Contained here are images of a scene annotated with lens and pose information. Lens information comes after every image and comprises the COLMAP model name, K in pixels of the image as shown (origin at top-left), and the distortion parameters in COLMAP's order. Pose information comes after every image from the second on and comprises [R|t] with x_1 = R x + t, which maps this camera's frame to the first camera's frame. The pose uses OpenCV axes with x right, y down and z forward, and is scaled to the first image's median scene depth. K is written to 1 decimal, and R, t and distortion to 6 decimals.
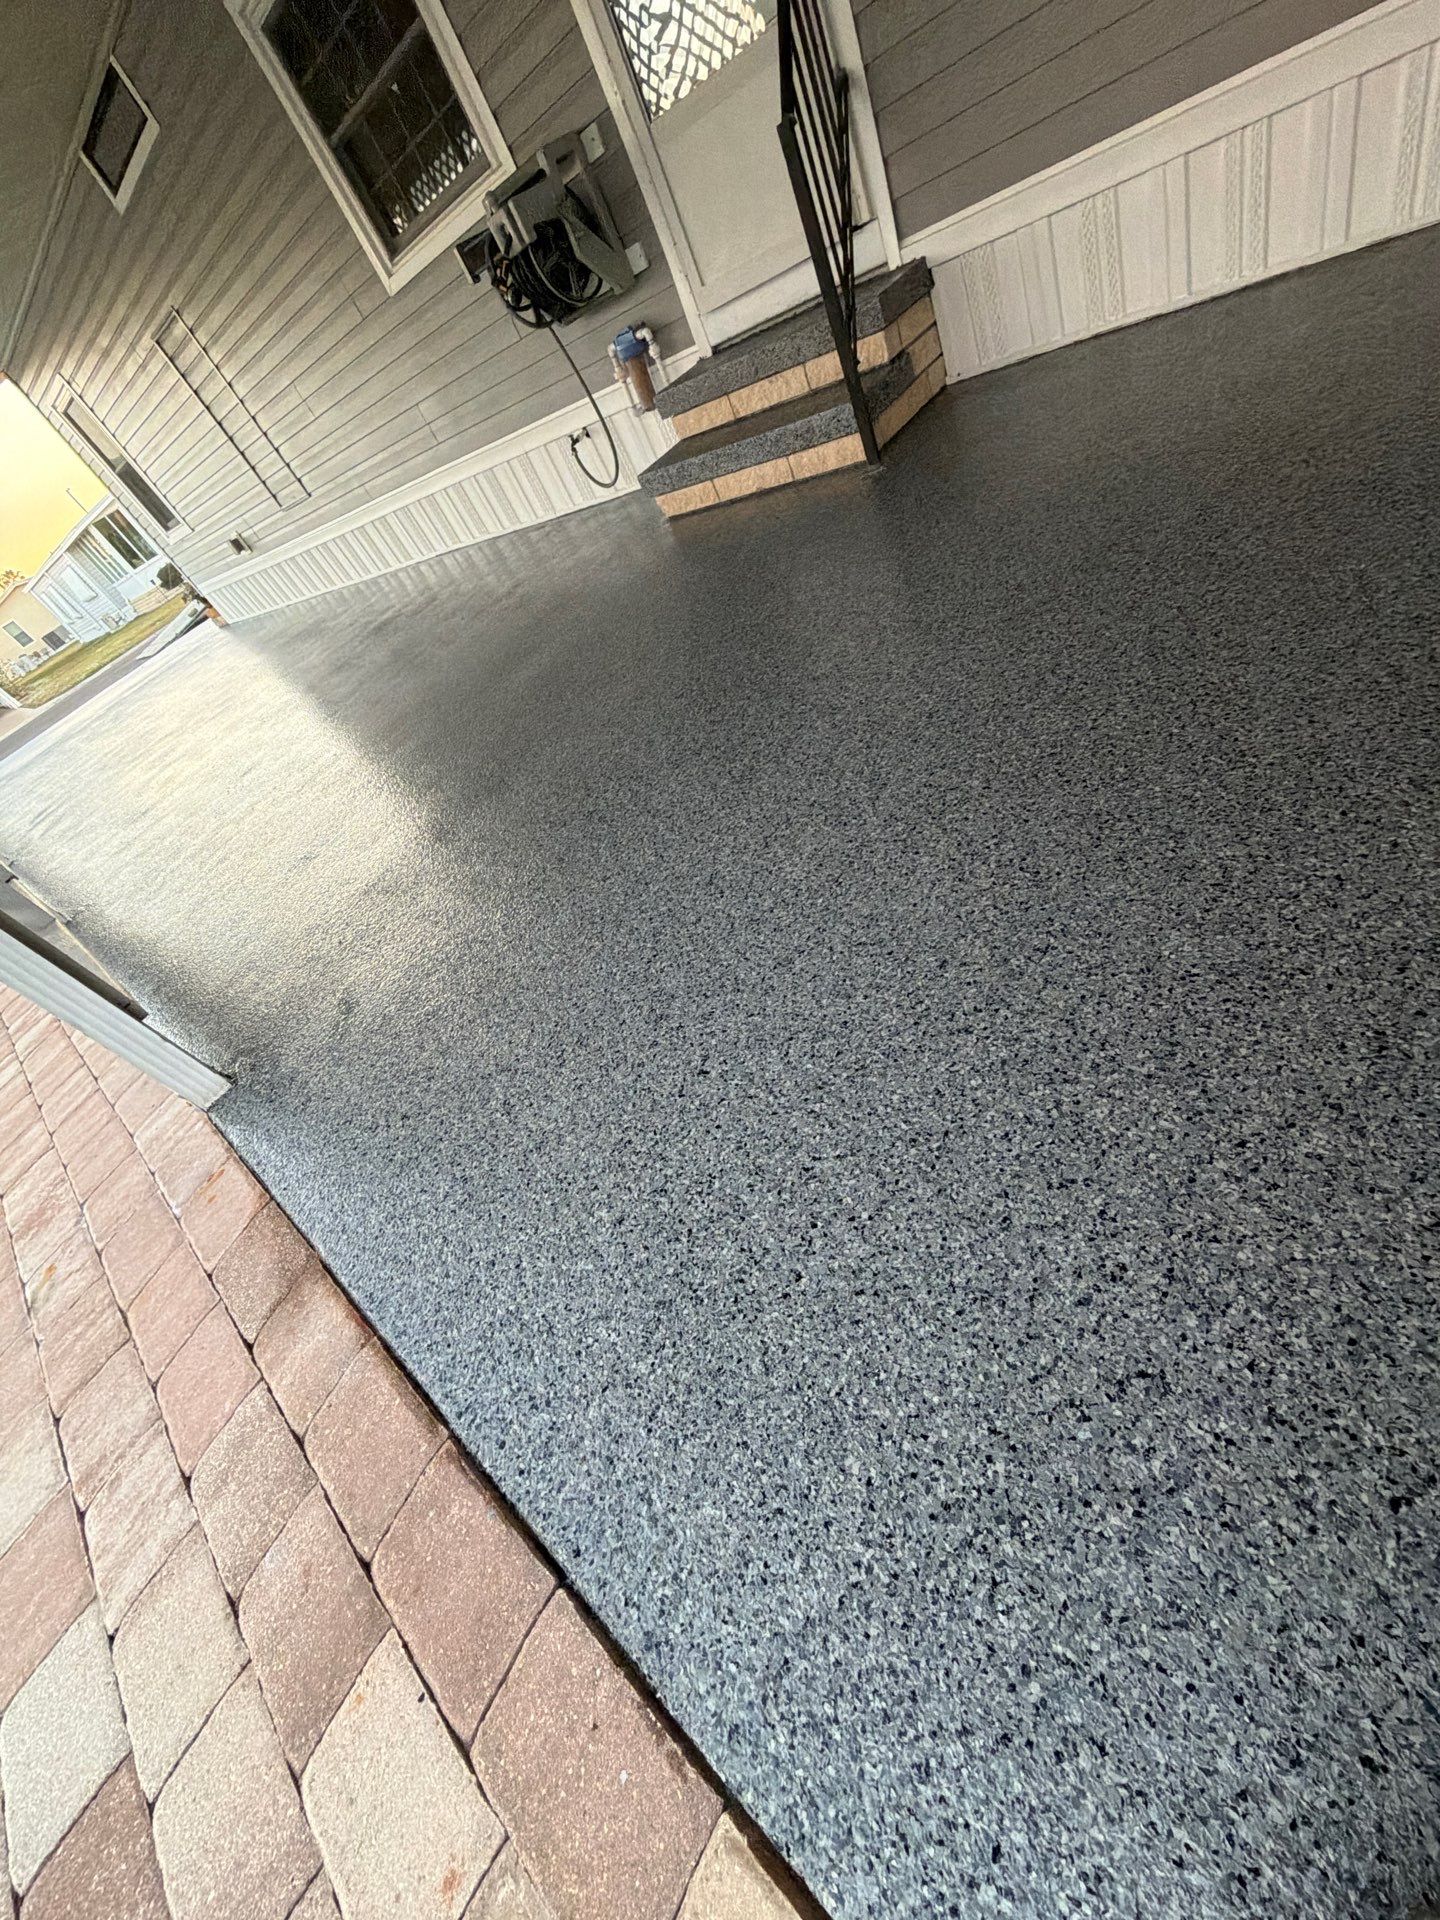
lens RADIAL K [[766.2, 0, 715.8], [0, 766.2, 960.9], [0, 0, 1]] dist [-0.001783, 0.000896]
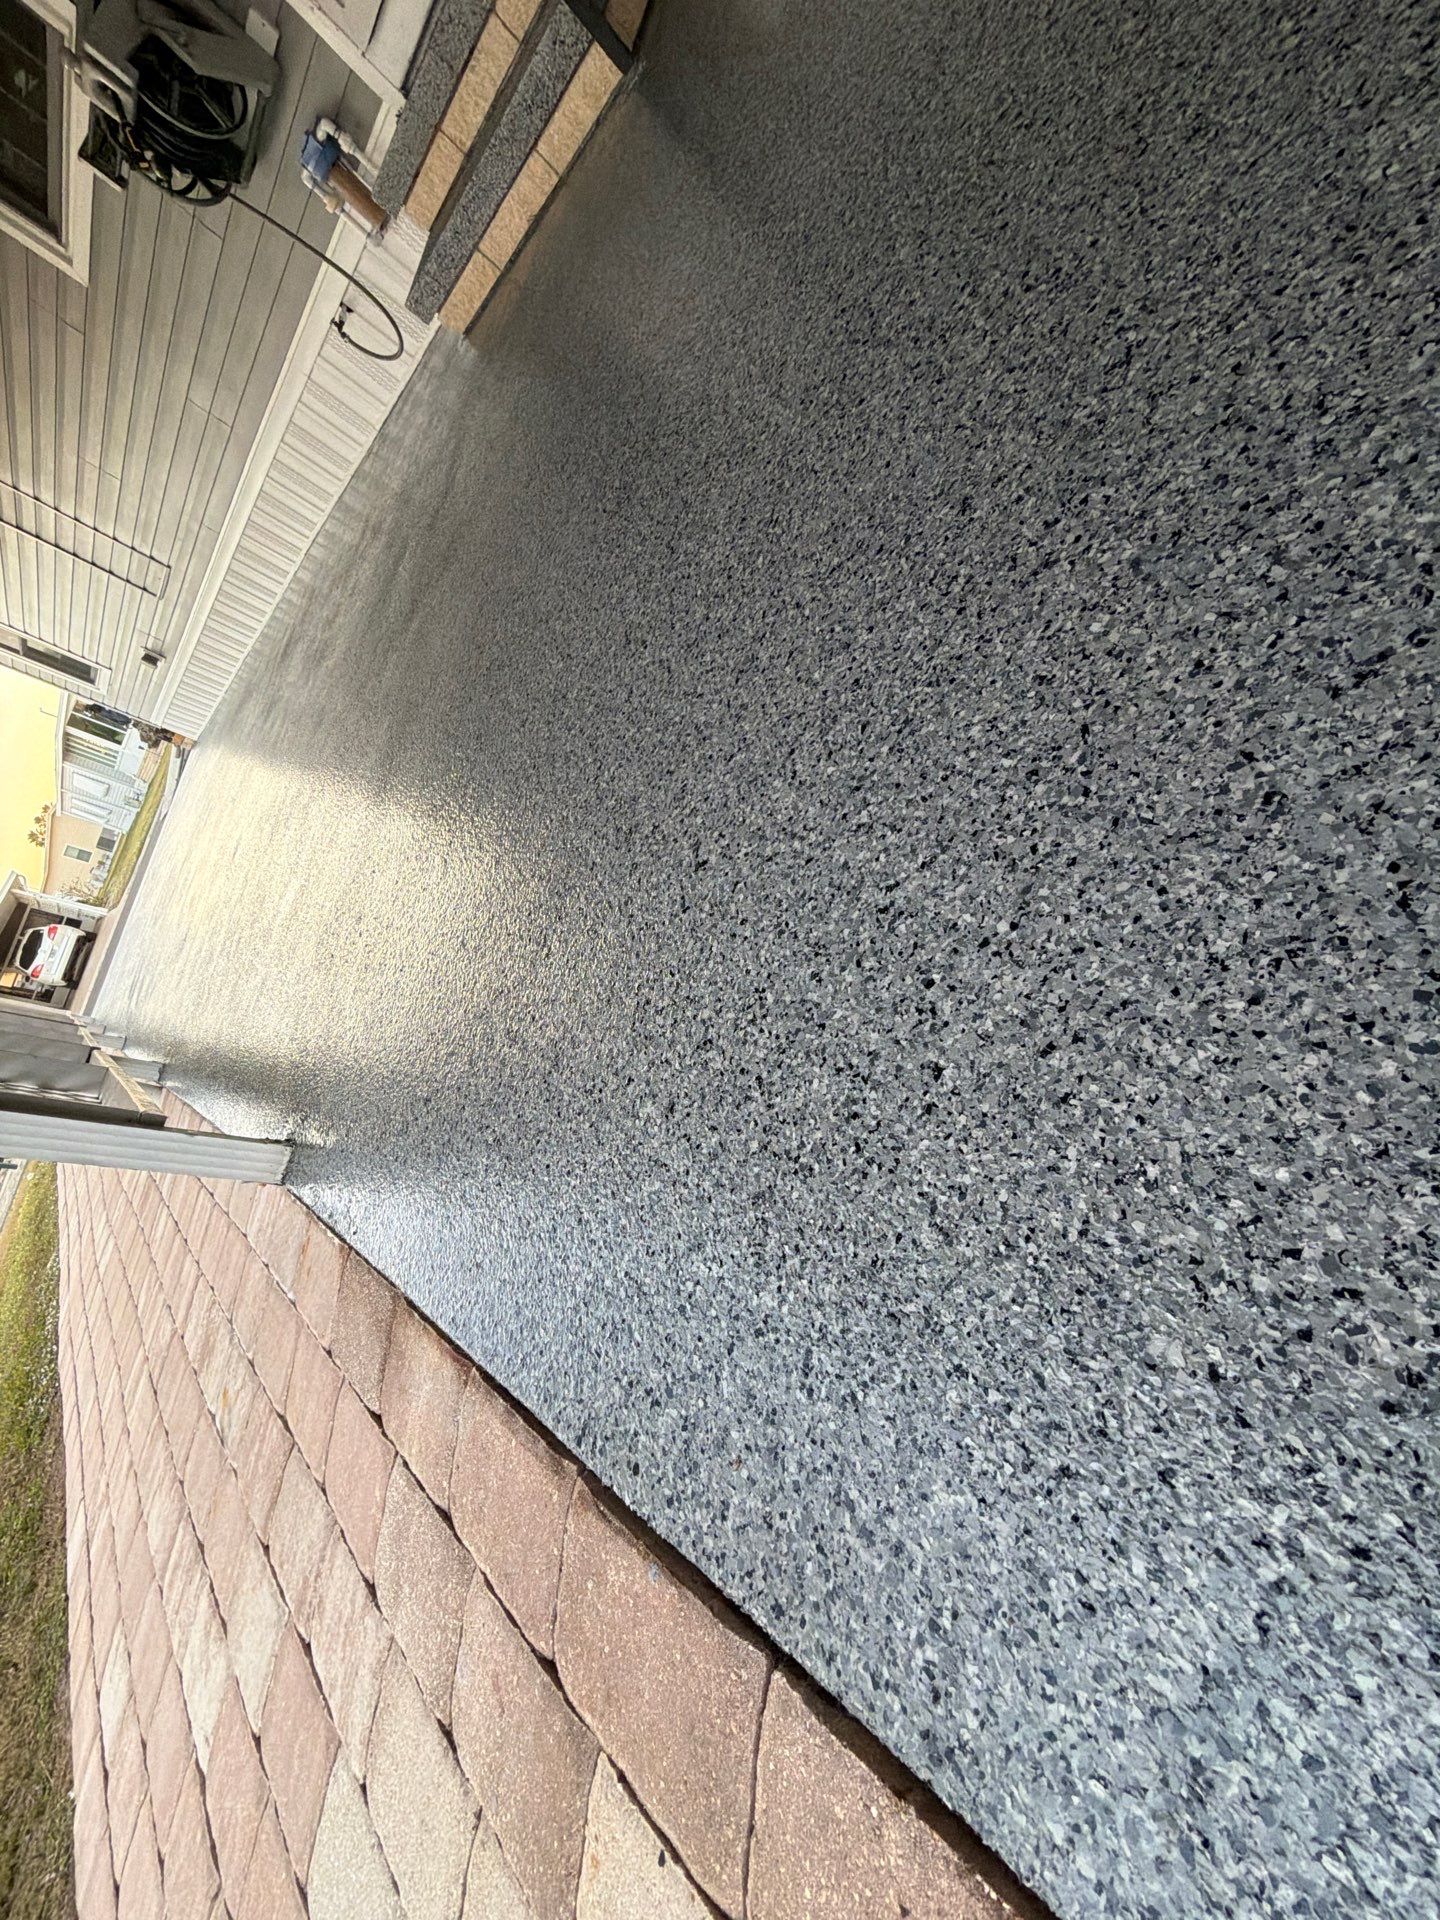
lens RADIAL K [[766.2, 0, 712.4], [0, 766.2, 961.1], [0, 0, 1]] dist [-0.001783, 0.000896]
pose [[0.882068, -0.436689, -0.176800, 0.094877], [0.457613, 0.883379, 0.101151, 0.199188], [0.112010, -0.170128, 0.979035, 0.421967]]
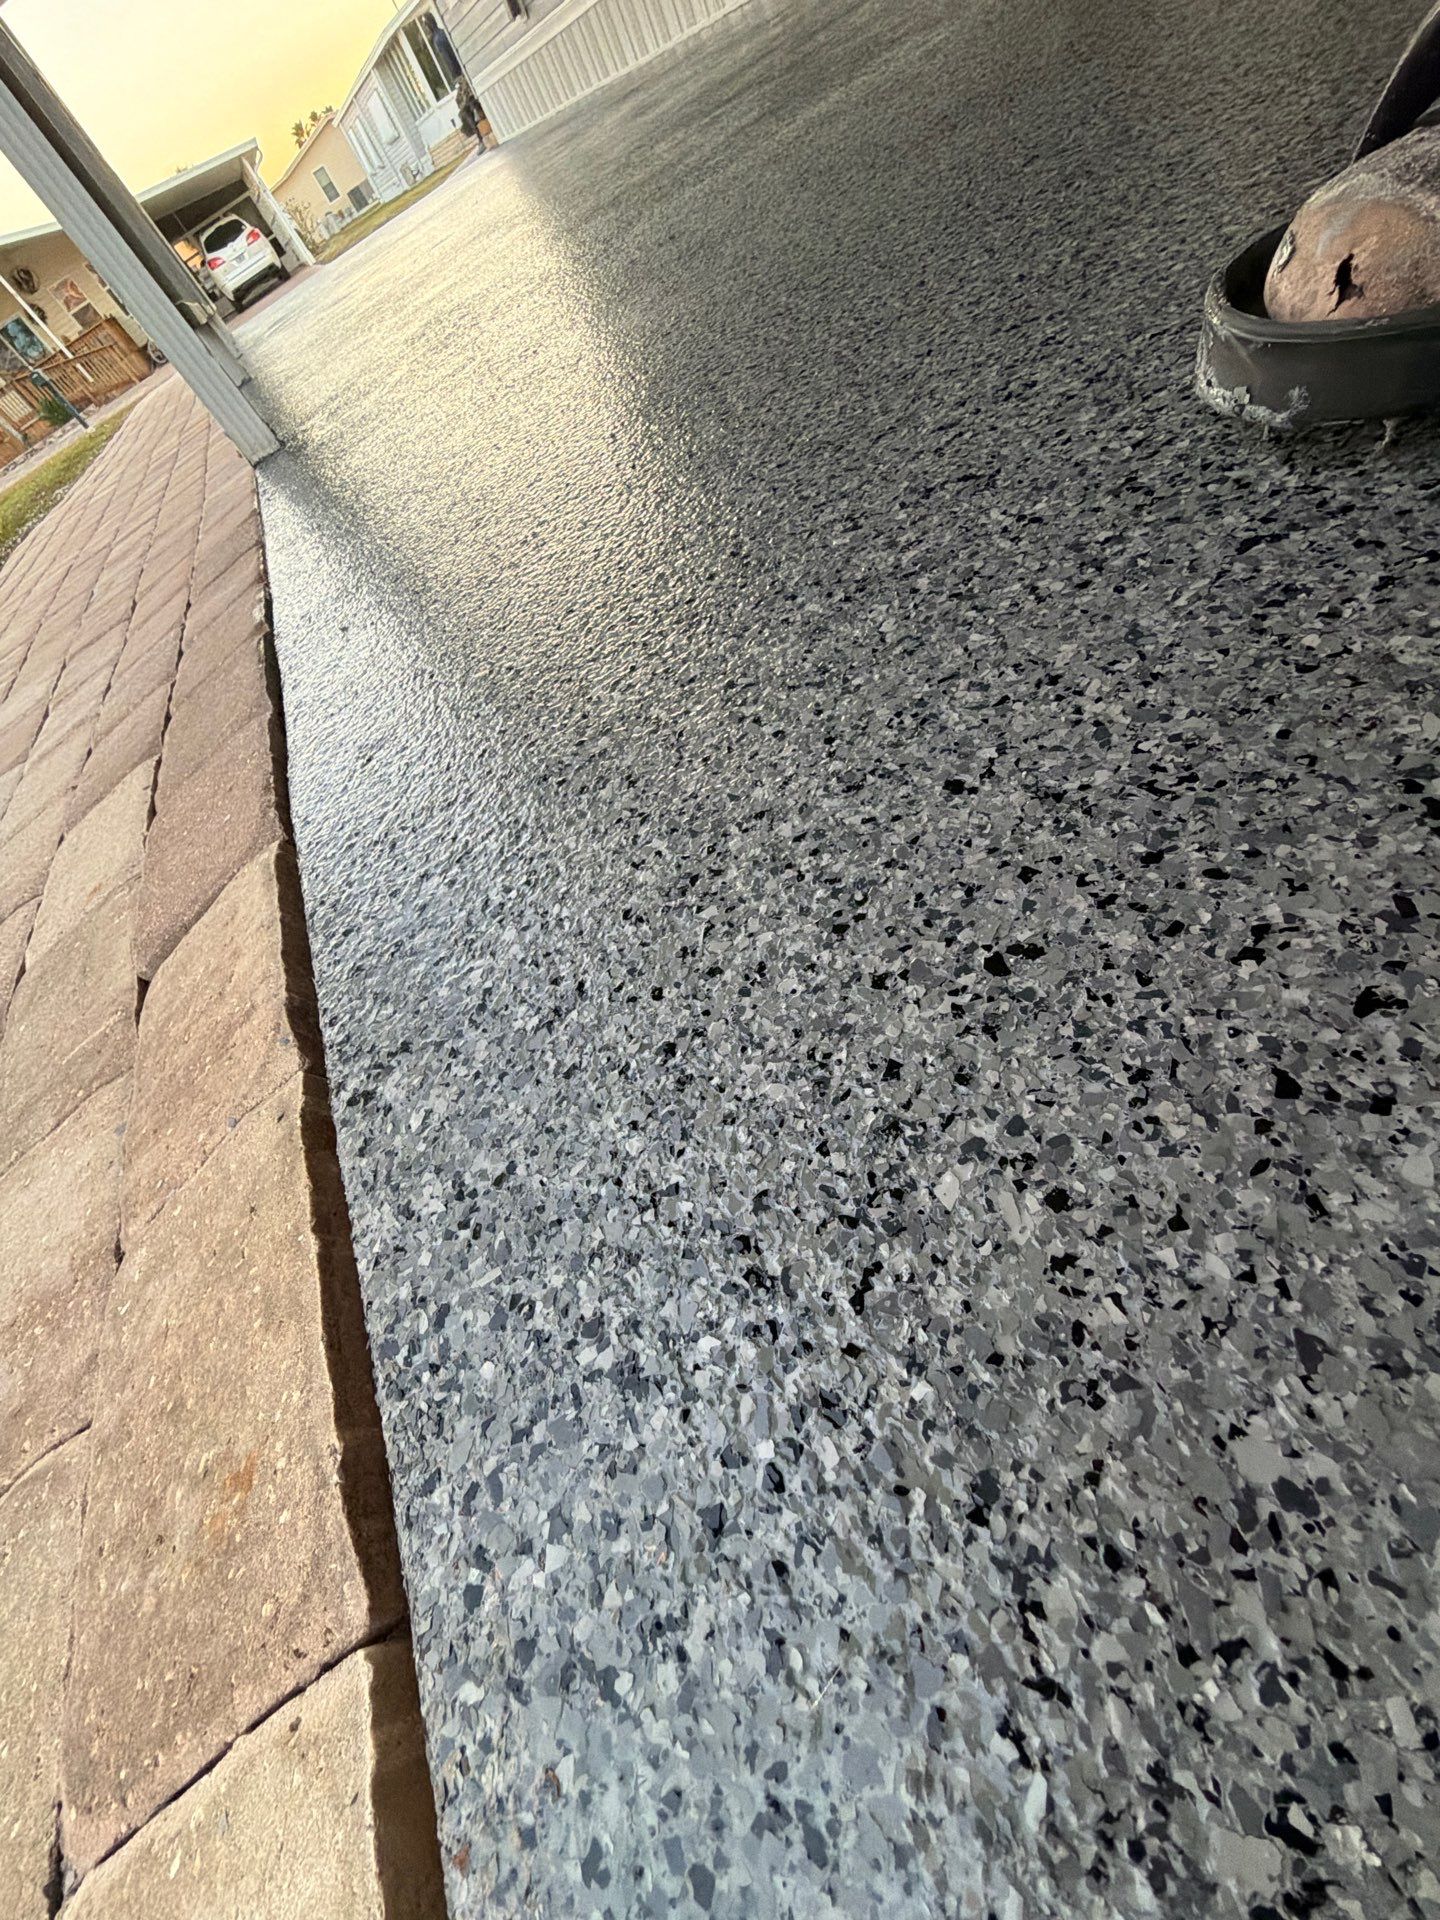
lens RADIAL K [[766.2, 0, 713.4], [0, 766.2, 961.3], [0, 0, 1]] dist [-0.001783, 0.000896]
pose [[0.928127, 0.323492, -0.184210, 0.464253], [-0.253709, 0.911791, 0.322906, 0.573879], [0.272418, -0.252962, 0.928331, 0.201870]]
